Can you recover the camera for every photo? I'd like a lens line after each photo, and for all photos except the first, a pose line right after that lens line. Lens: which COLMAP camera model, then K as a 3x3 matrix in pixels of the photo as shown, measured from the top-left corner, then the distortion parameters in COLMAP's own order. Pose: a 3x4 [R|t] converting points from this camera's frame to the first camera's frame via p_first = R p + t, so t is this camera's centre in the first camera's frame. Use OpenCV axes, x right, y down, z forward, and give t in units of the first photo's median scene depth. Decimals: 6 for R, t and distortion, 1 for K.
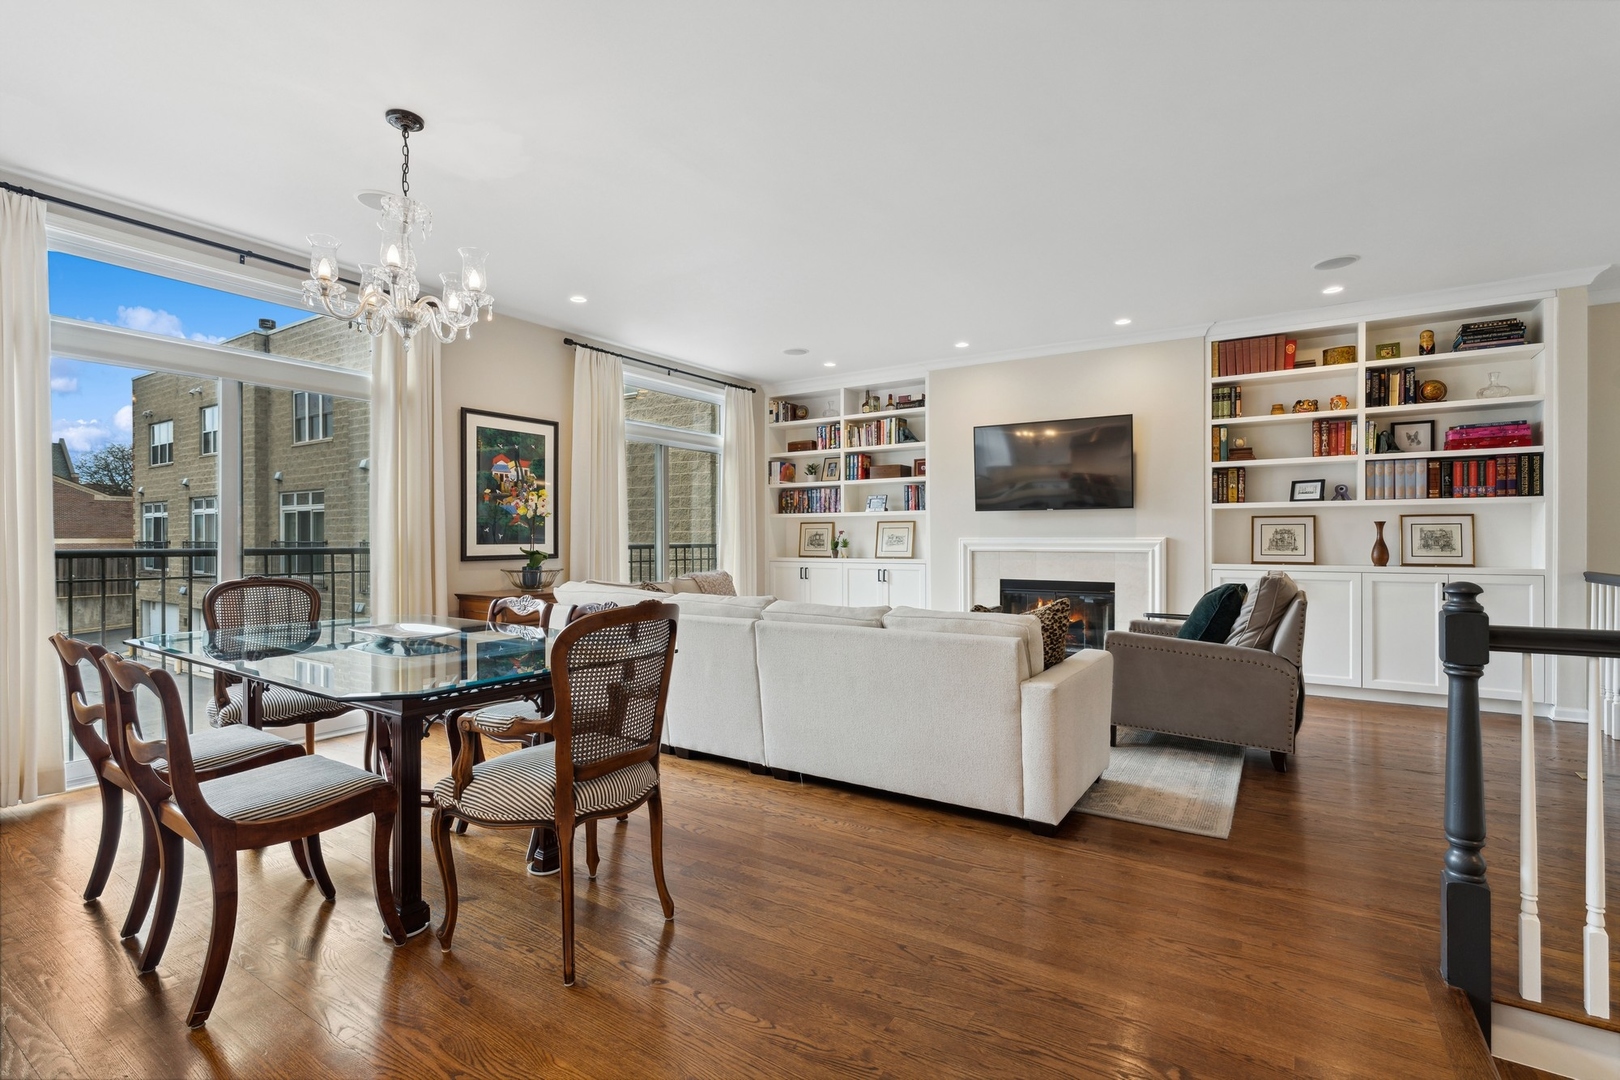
lens RADIAL K [[738.1, 0, 807.1], [0, 738.1, 548.5], [0, 0, 1]] dist [-0.001058, -0.000235]
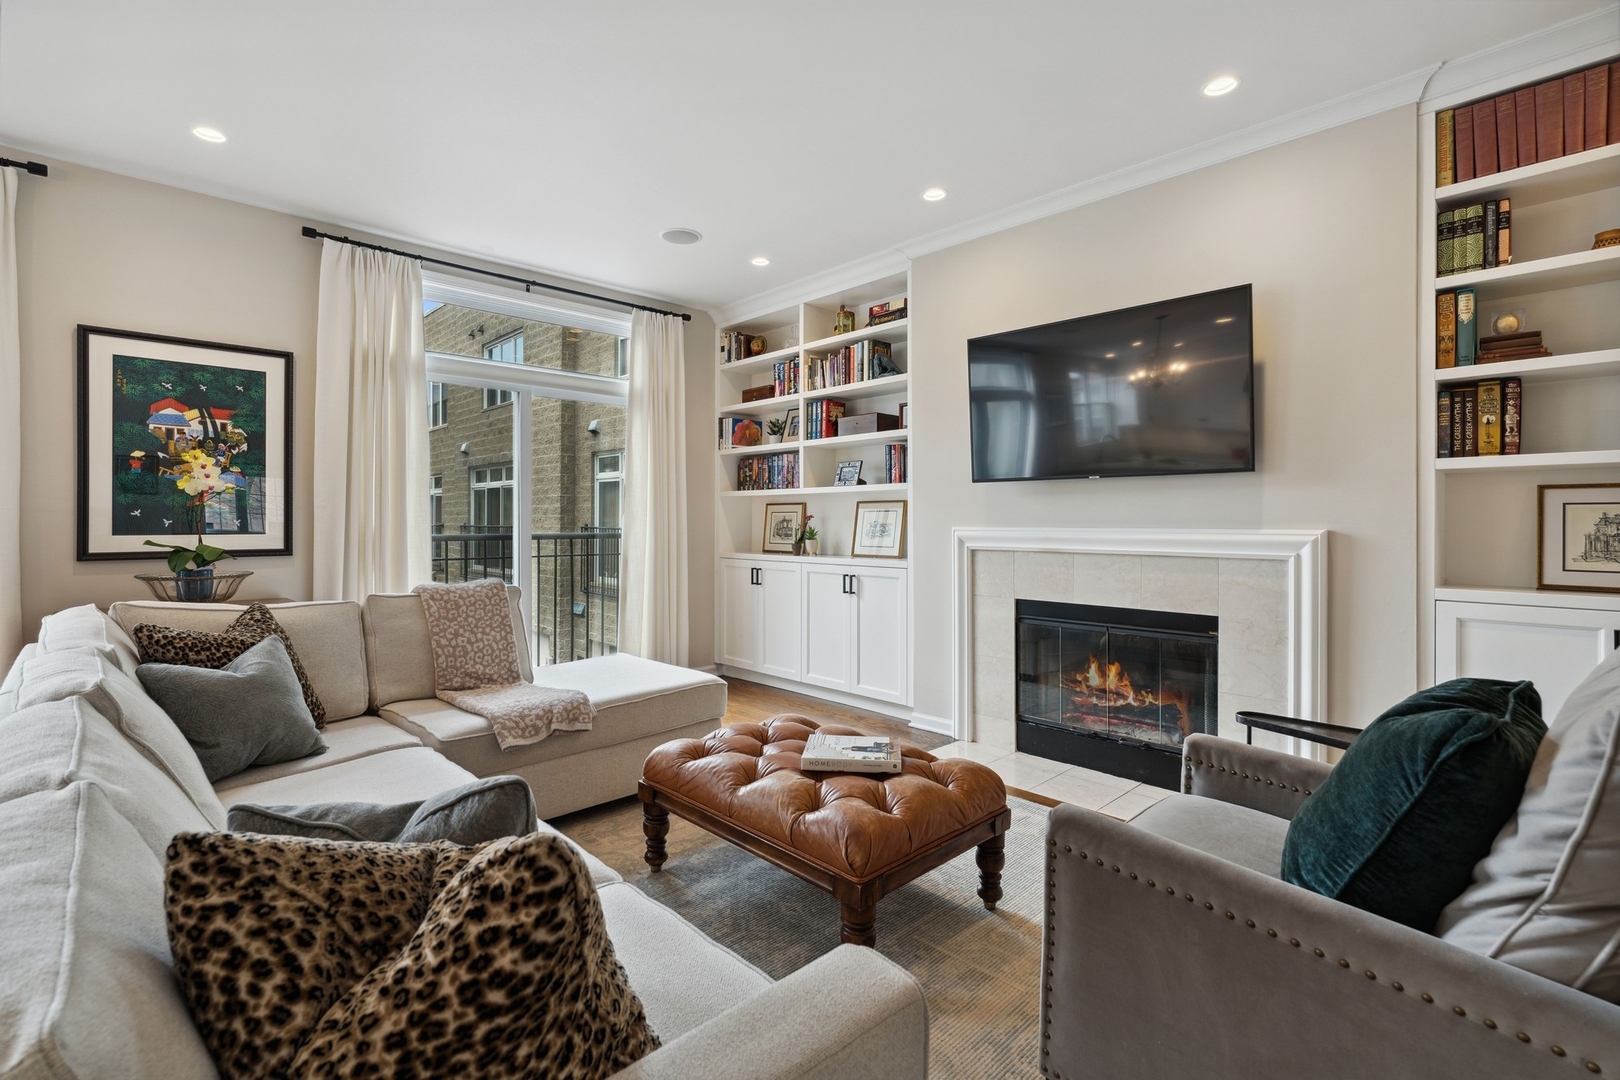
lens RADIAL K [[738.1, 0, 798.5], [0, 738.1, 527.6], [0, 0, 1]] dist [-0.001058, -0.000235]
pose [[0.972161, 0.005887, -0.234239, 0.248292], [-0.007457, 0.999955, -0.005821, -0.010793], [0.234194, 0.007406, 0.972162, 0.422266]]
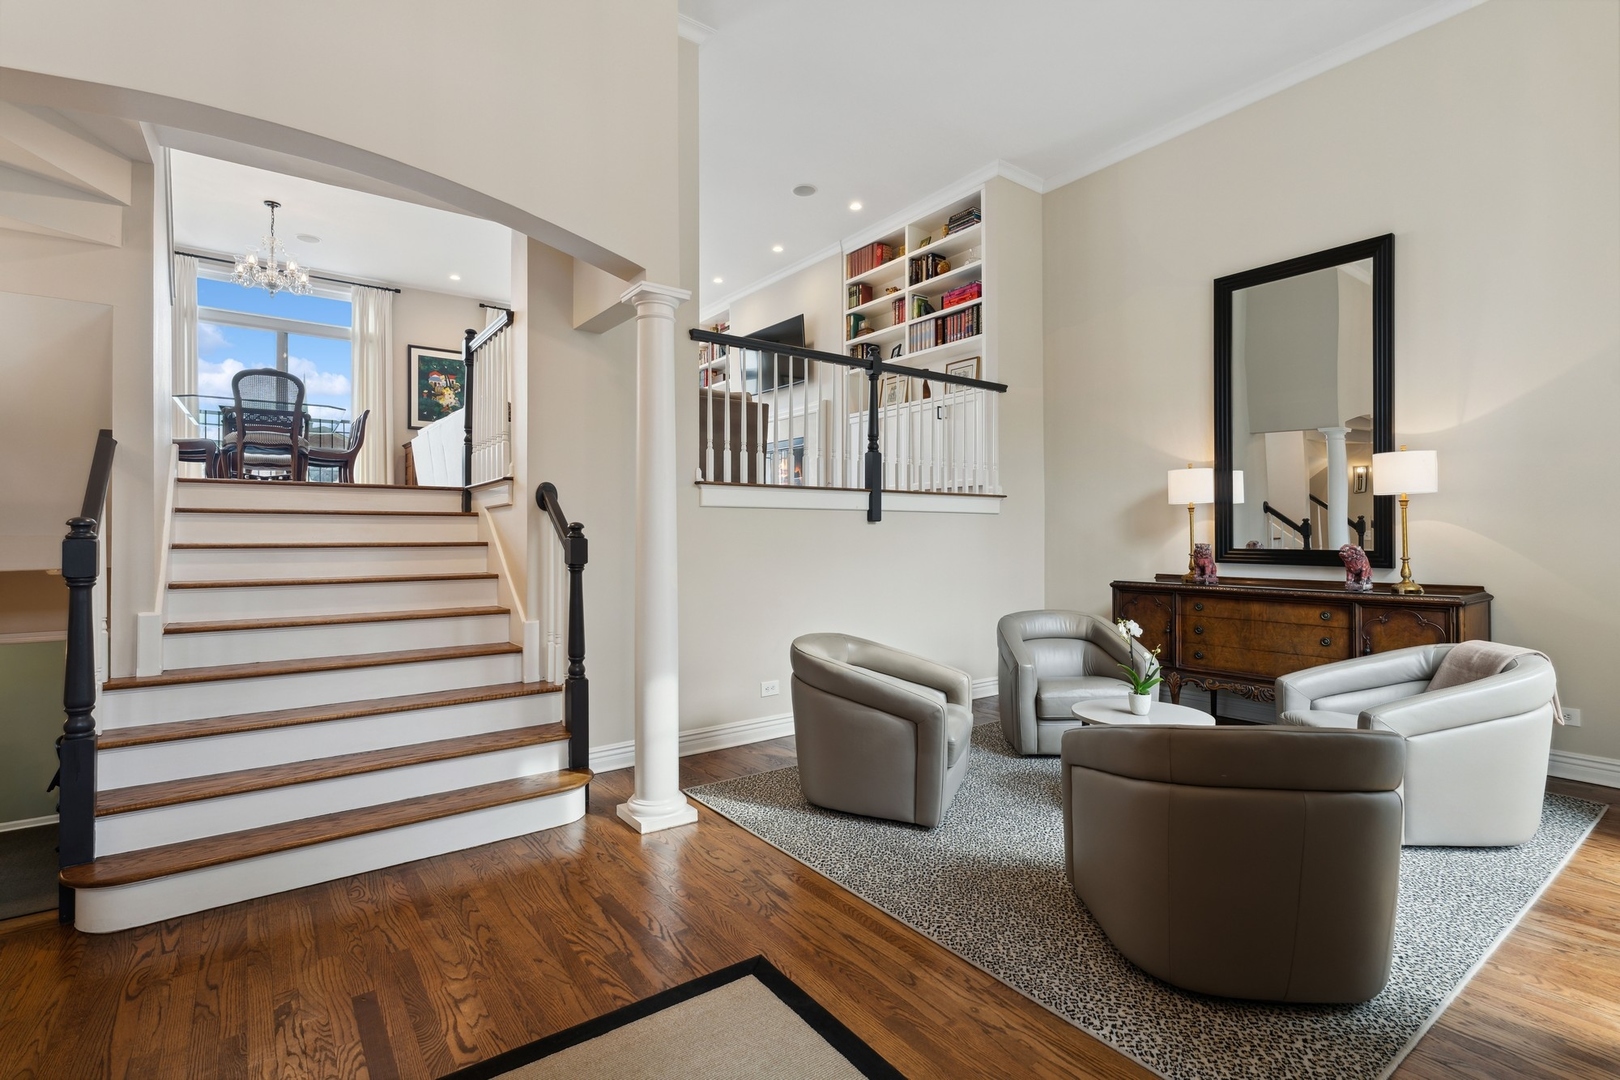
lens RADIAL K [[738.1, 0, 794.3], [0, 738.1, 537.4], [0, 0, 1]] dist [-0.001058, -0.000235]
pose [[0.935839, 0.000250, -0.352429, 0.876890], [-0.003196, 0.999965, -0.007776, 0.243469], [0.352415, 0.008404, 0.935806, -0.303442]]
